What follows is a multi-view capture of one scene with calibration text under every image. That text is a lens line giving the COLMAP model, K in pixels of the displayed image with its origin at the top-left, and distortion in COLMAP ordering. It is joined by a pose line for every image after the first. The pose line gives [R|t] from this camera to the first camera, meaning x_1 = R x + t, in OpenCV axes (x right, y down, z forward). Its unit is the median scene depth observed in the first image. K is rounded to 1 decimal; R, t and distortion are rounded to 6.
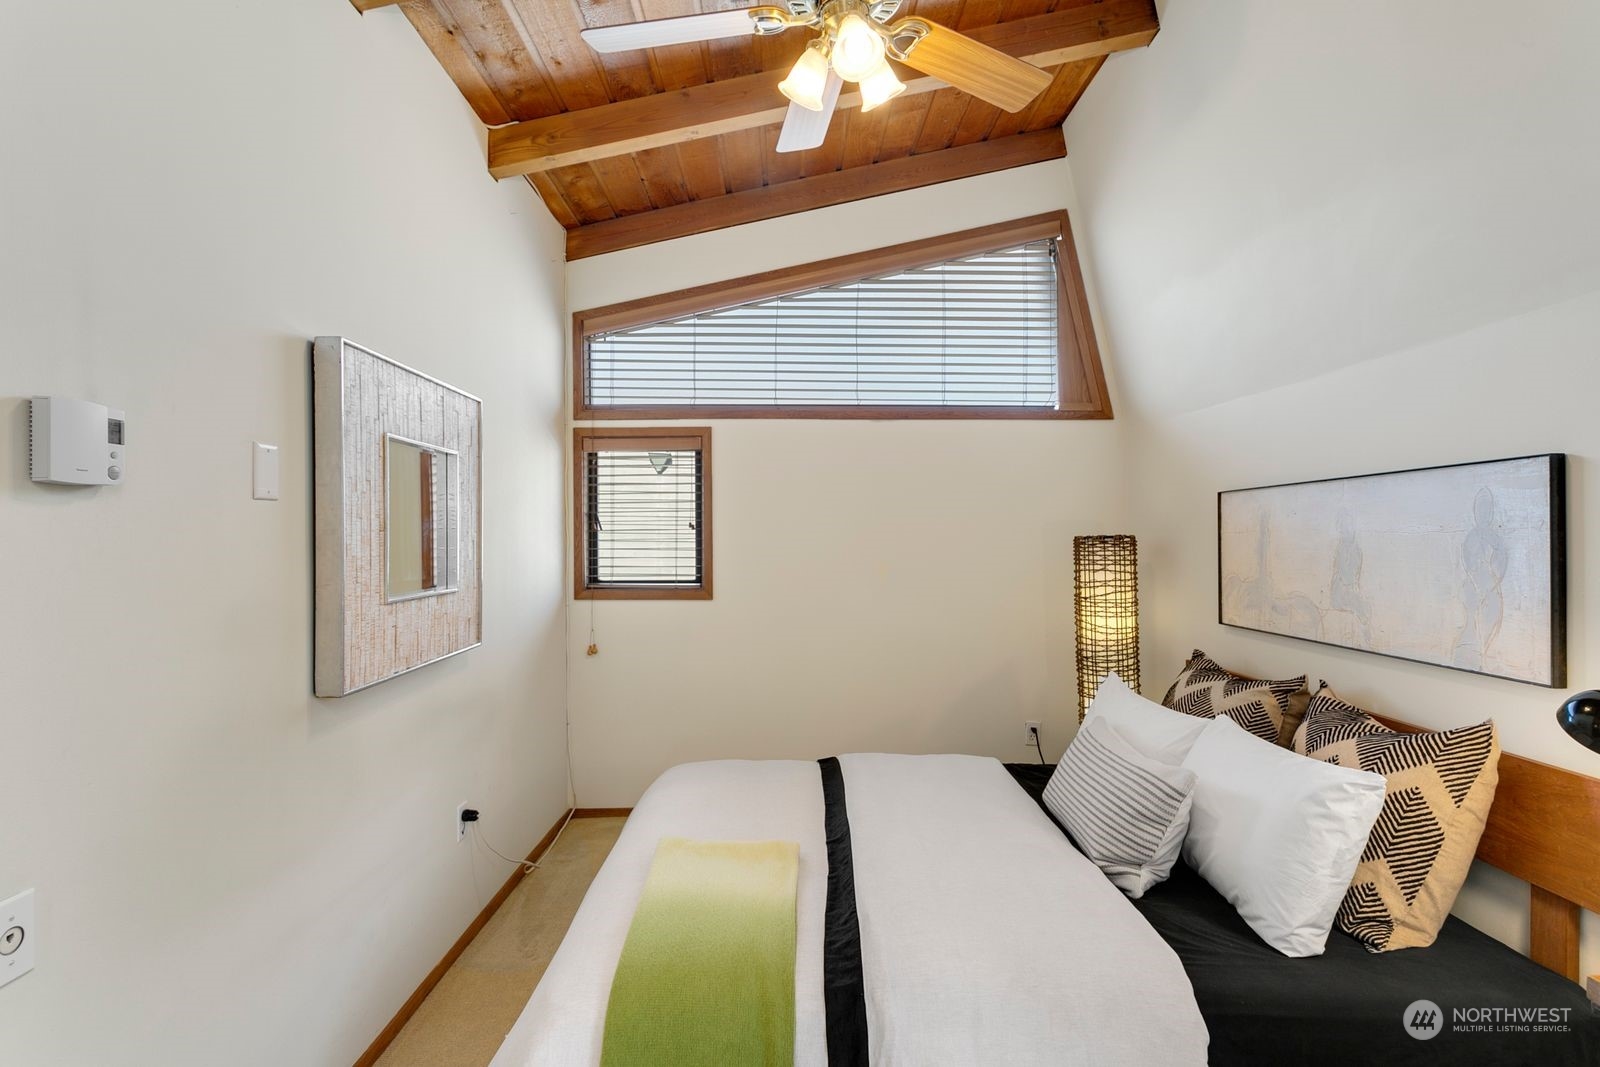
lens RADIAL K [[802.8, 0, 796.3], [0, 802.8, 528.0], [0, 0, 1]] dist [-0.001684, -0.000187]
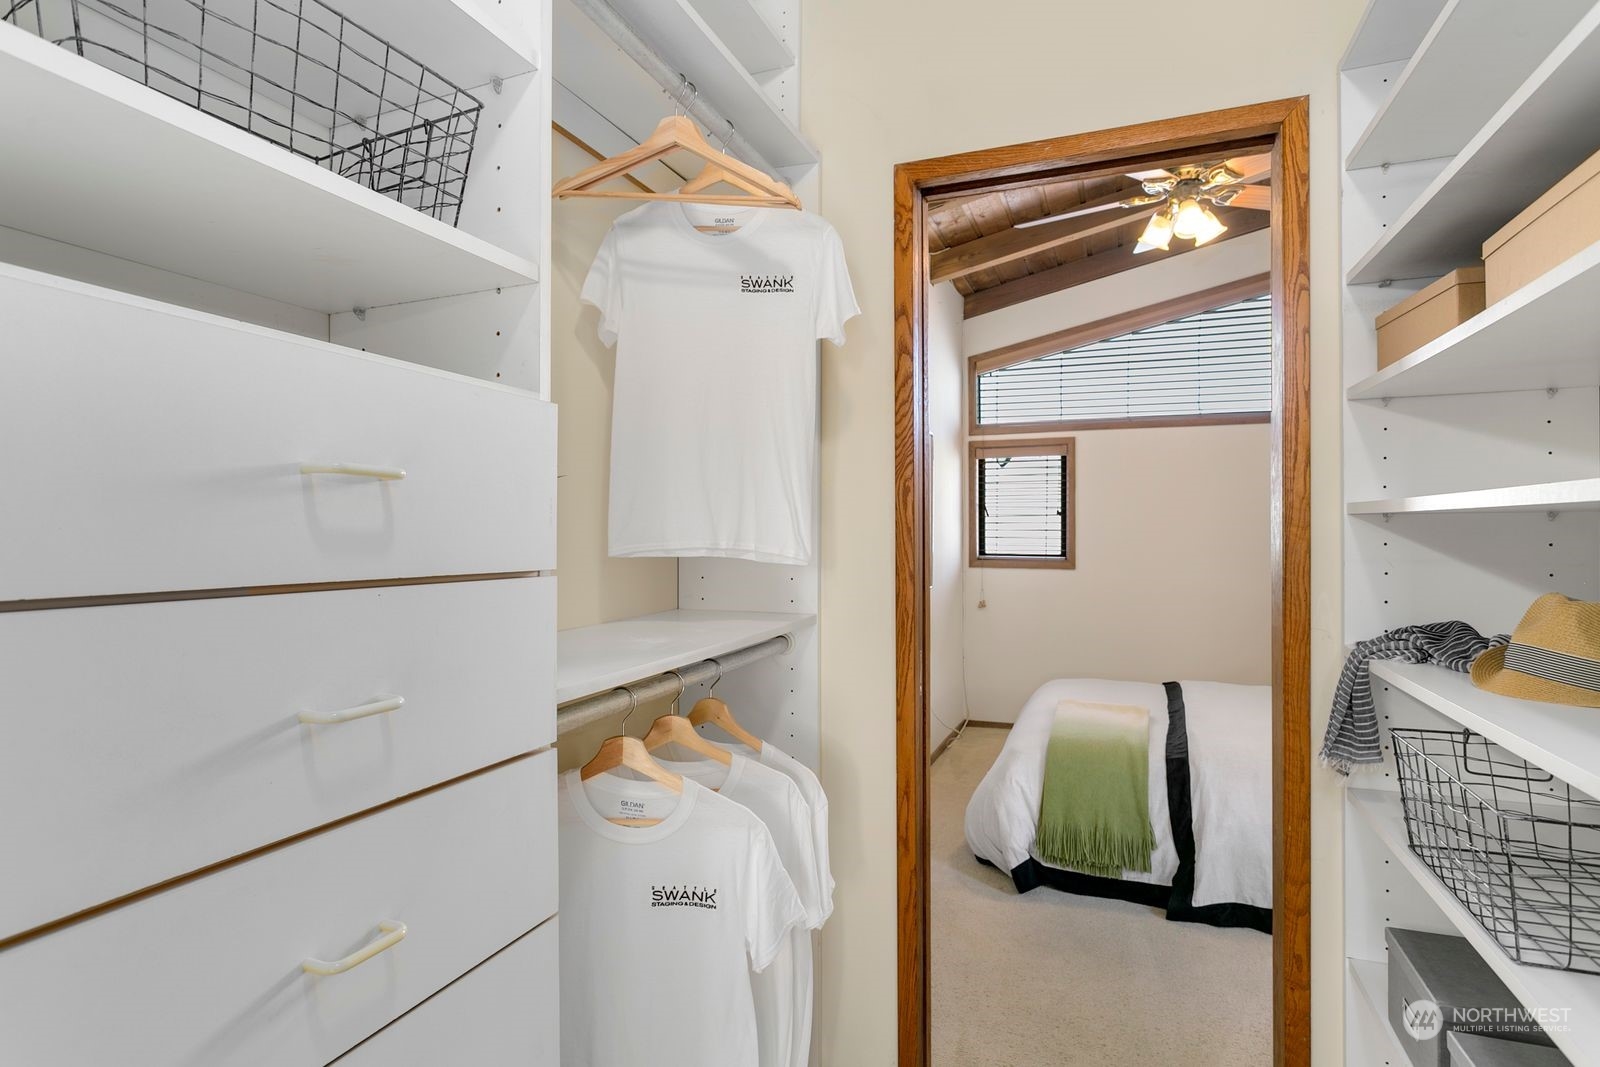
lens RADIAL K [[797.5, 0, 800.0], [0, 797.5, 536.8], [0, 0, 1]] dist [-0.025816, 0.024501]
pose [[0.920052, 0.004916, -0.391766, -0.009956], [0.003636, 0.999771, 0.021084, 0.007772], [0.391780, -0.020823, 0.919823, -0.364812]]
